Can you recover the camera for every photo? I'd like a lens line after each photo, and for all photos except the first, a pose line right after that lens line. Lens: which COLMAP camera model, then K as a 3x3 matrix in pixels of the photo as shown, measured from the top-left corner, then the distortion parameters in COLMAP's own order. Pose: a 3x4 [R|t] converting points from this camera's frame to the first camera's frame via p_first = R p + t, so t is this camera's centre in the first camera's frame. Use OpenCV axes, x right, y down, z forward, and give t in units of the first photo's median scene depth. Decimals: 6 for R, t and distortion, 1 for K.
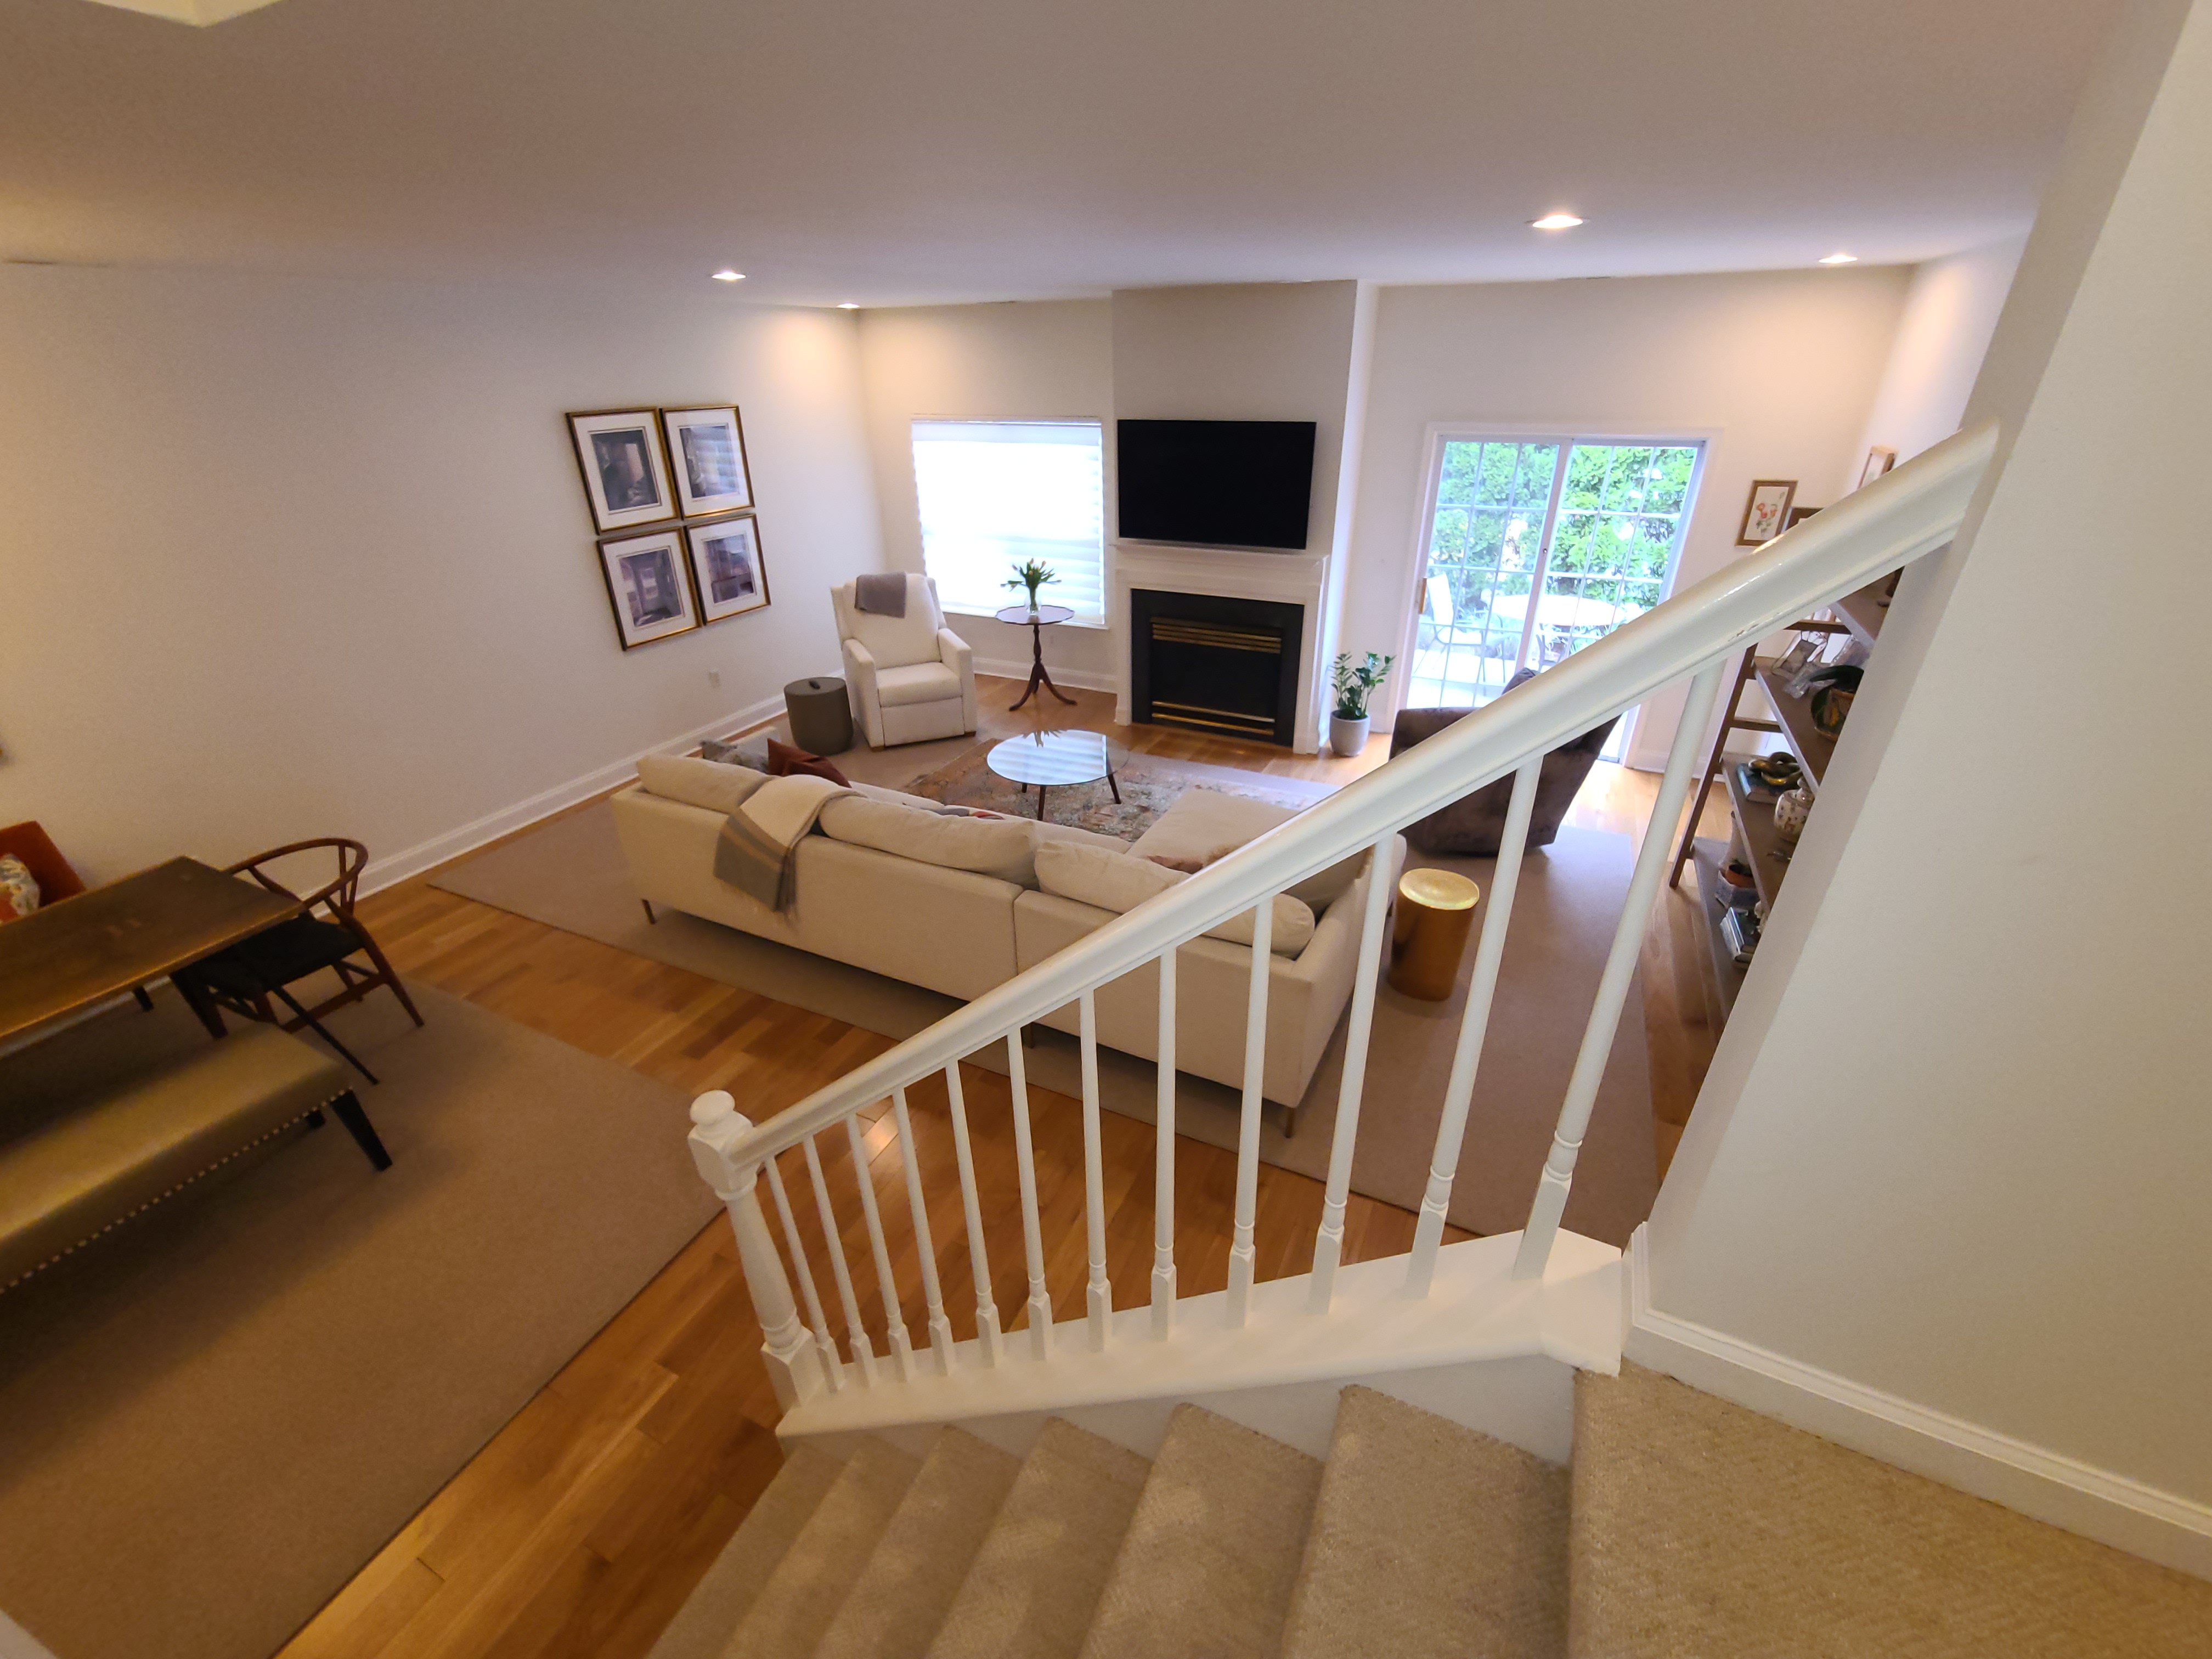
lens RADIAL K [[908.1, 0, 1103.5], [0, 908.1, 835.7], [0, 0, 1]] dist [-0.004875, -0.000244]
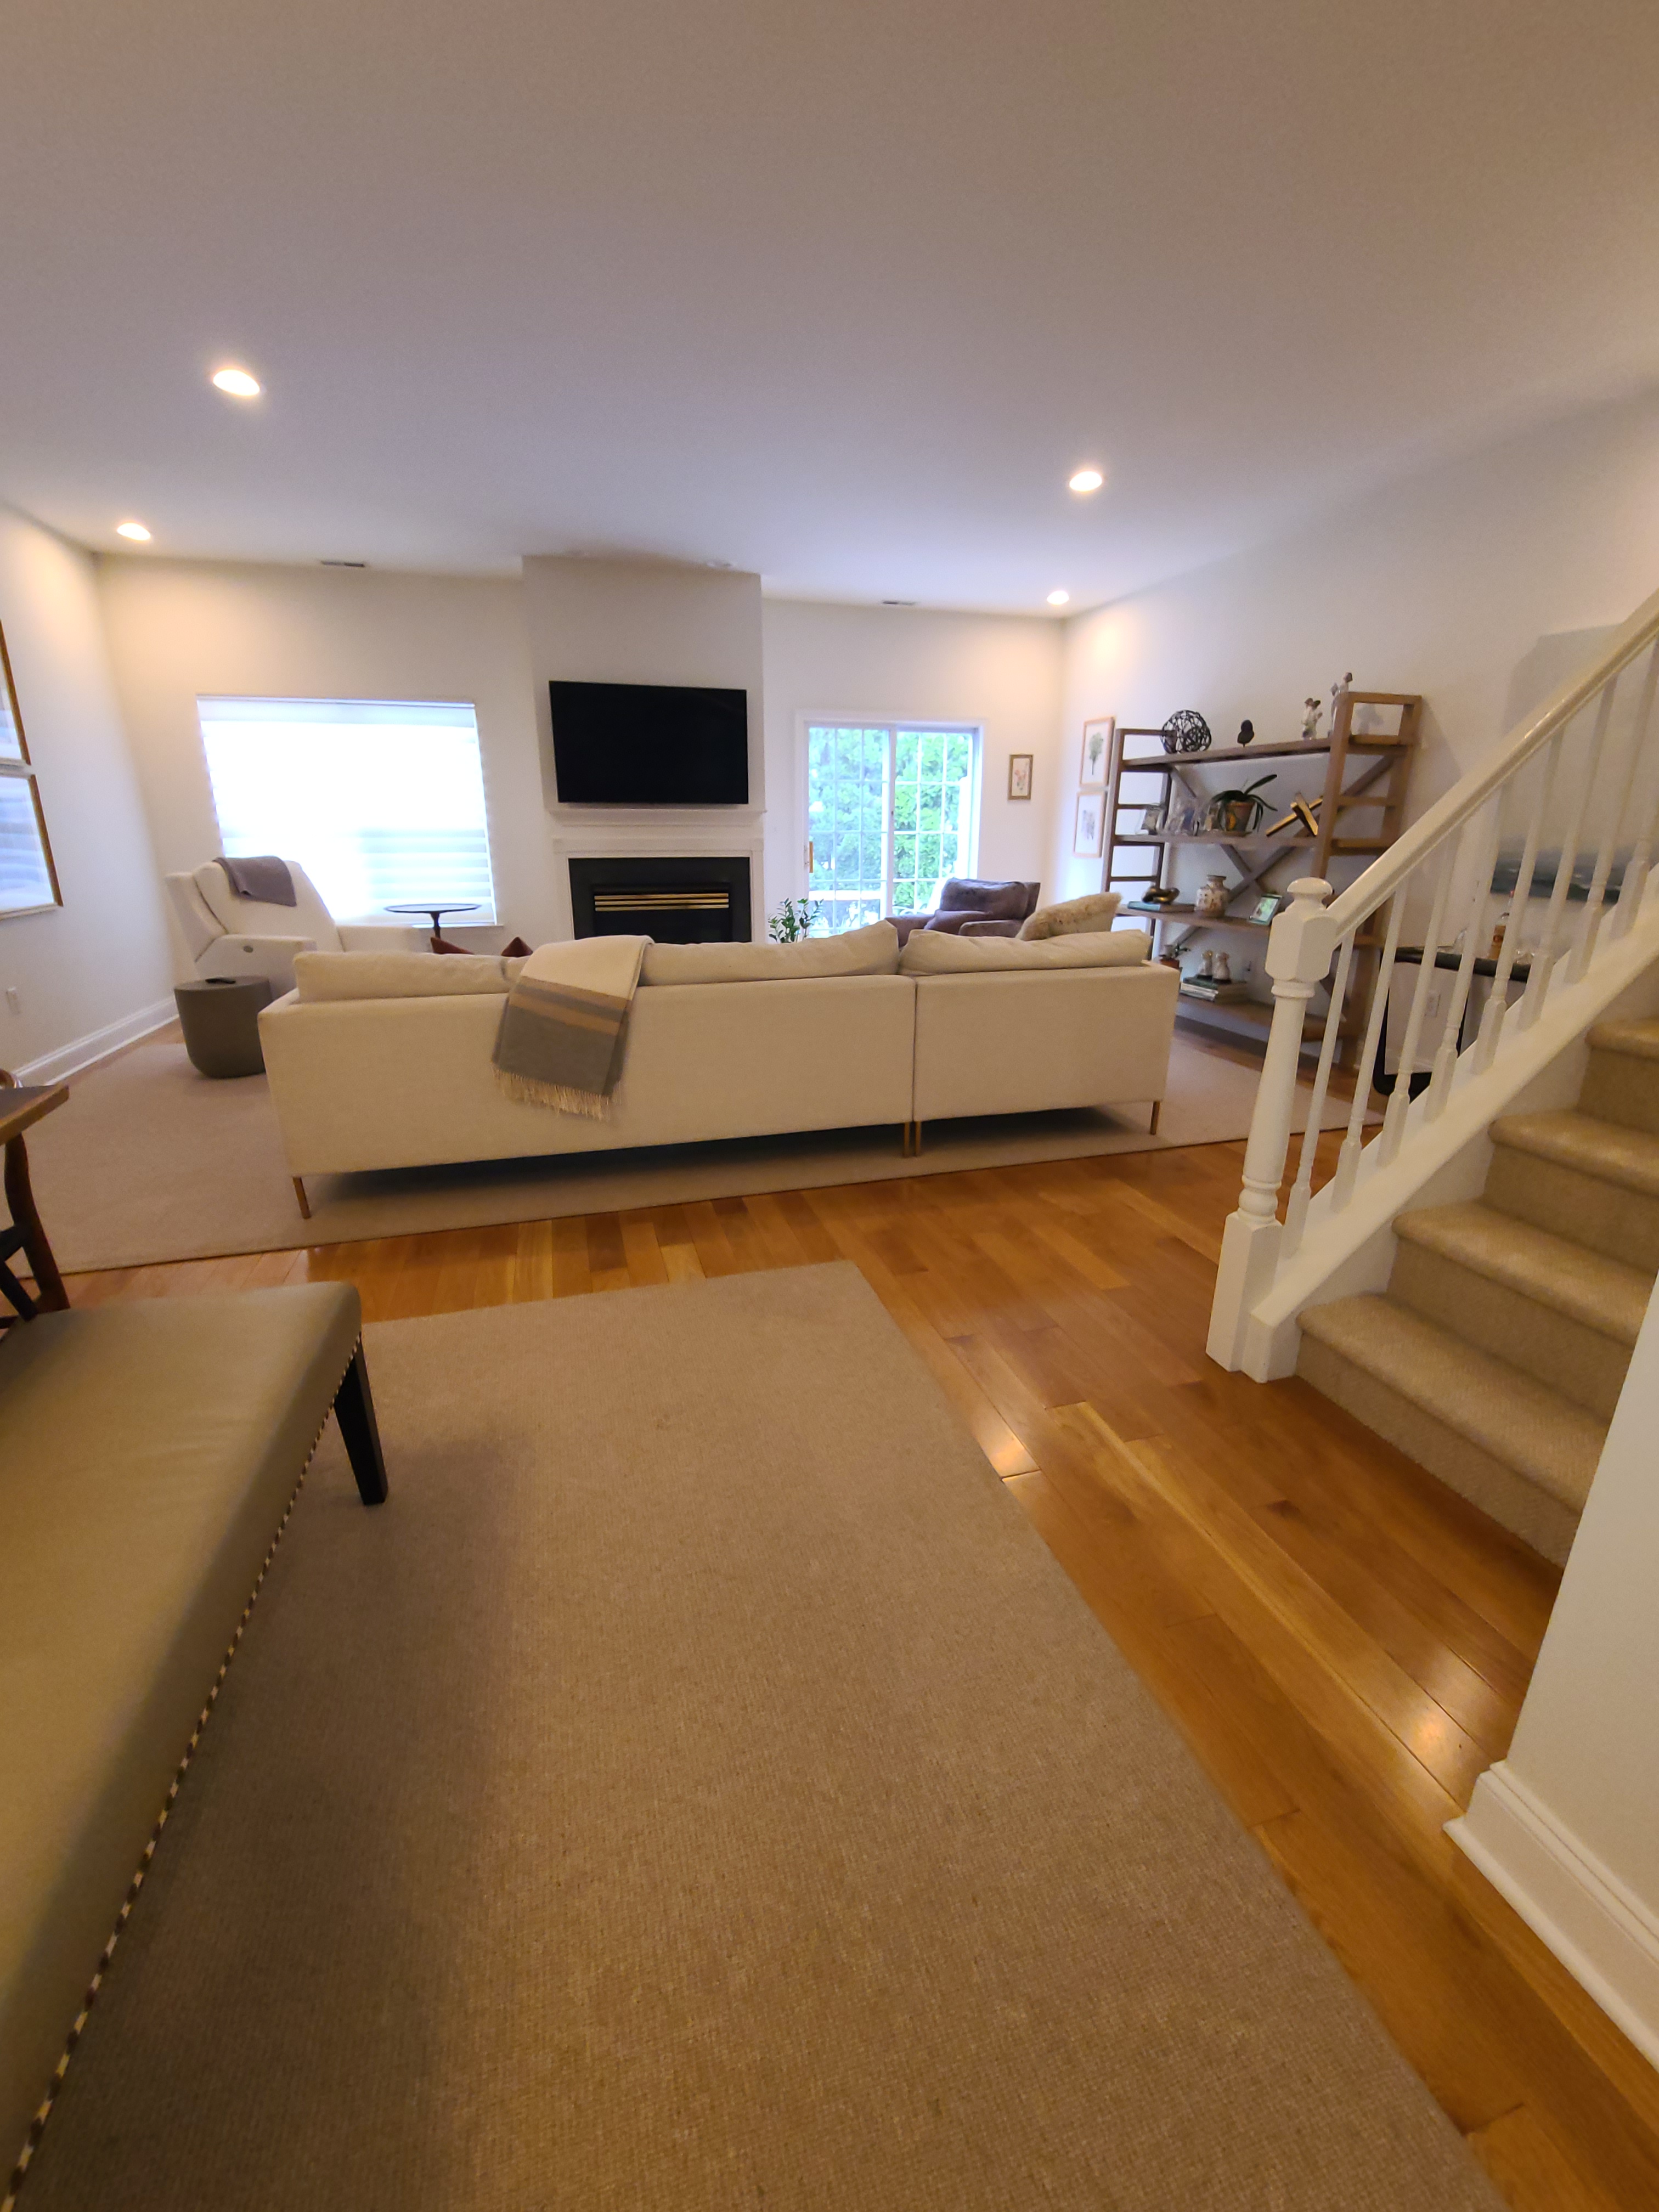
lens RADIAL K [[908.1, 0, 819.8], [0, 908.1, 1110.1], [0, 0, 1]] dist [-0.004875, -0.000244]
pose [[0.744032, -0.189613, 0.640675, -0.478641], [0.299245, 0.951905, -0.065797, 0.134657], [-0.597385, 0.240673, 0.764988, 0.184216]]
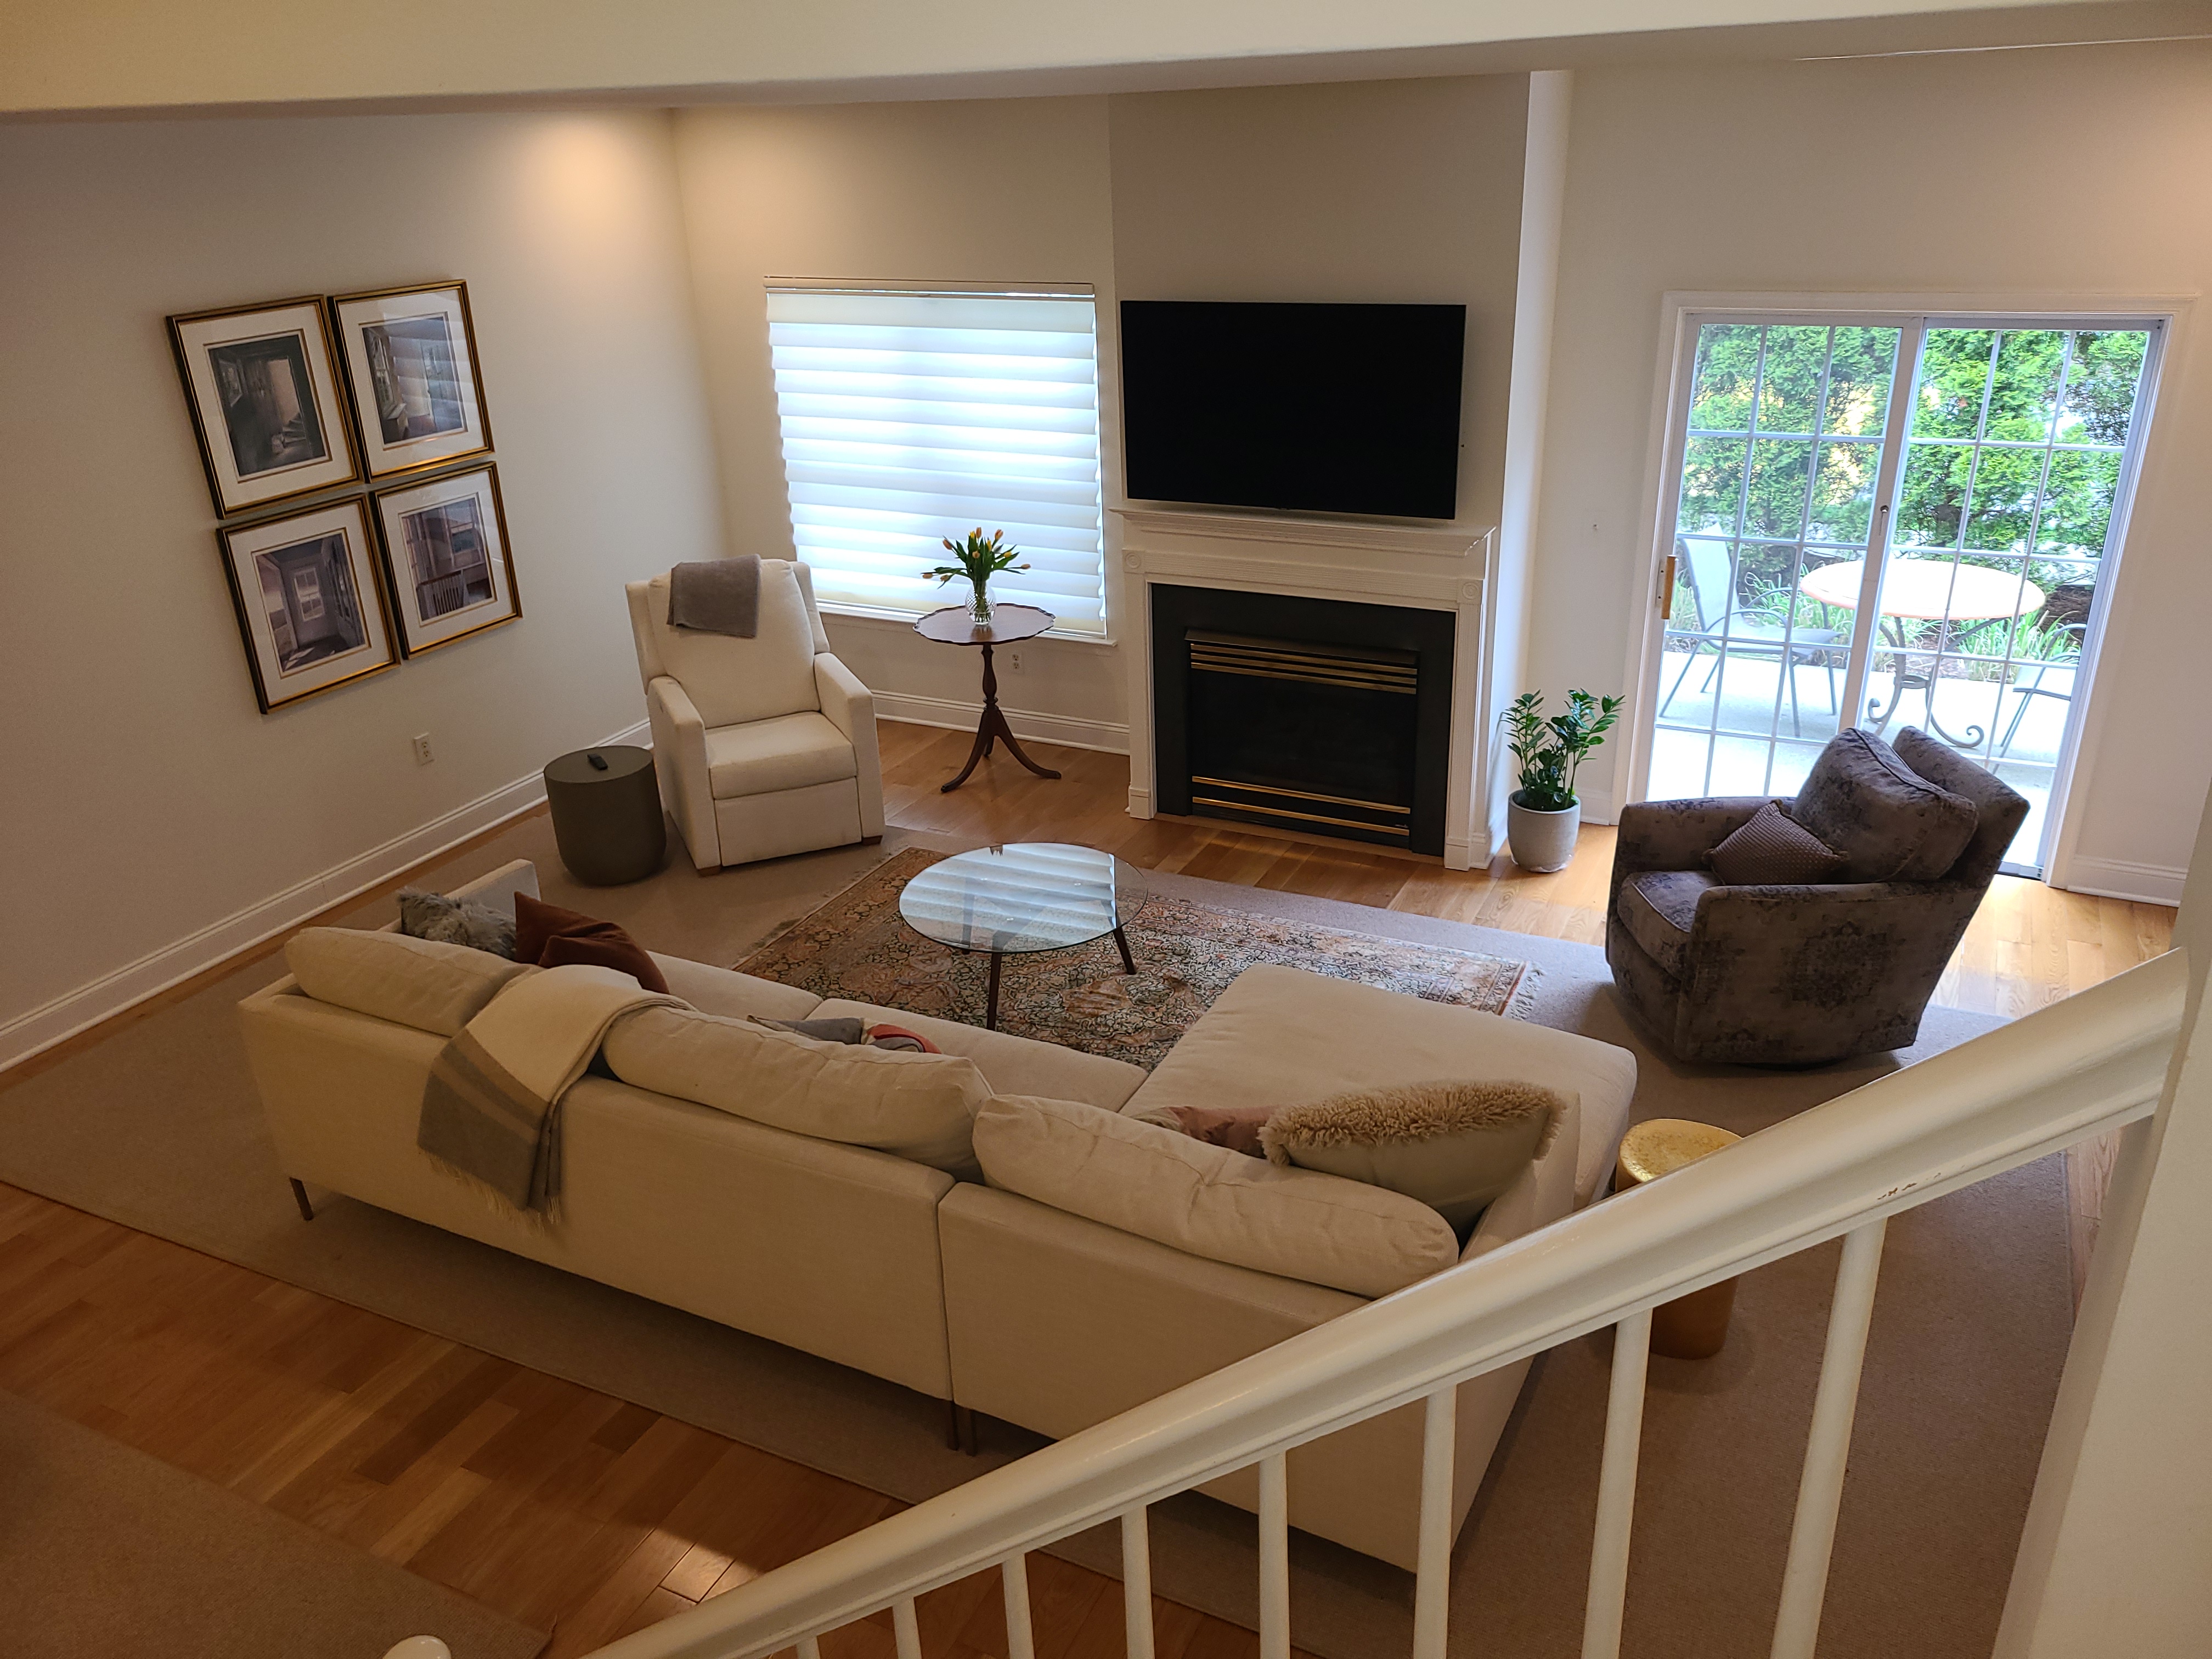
lens RADIAL K [[1666.2, 0, 1093.6], [0, 1666.2, 842.7], [0, 0, 1]] dist [0.037643, -0.015303]
pose [[0.999667, -0.015886, -0.020315, 0.014008], [0.014647, 0.998105, -0.059758, -0.051887], [0.021225, 0.059440, 0.998006, -0.039647]]
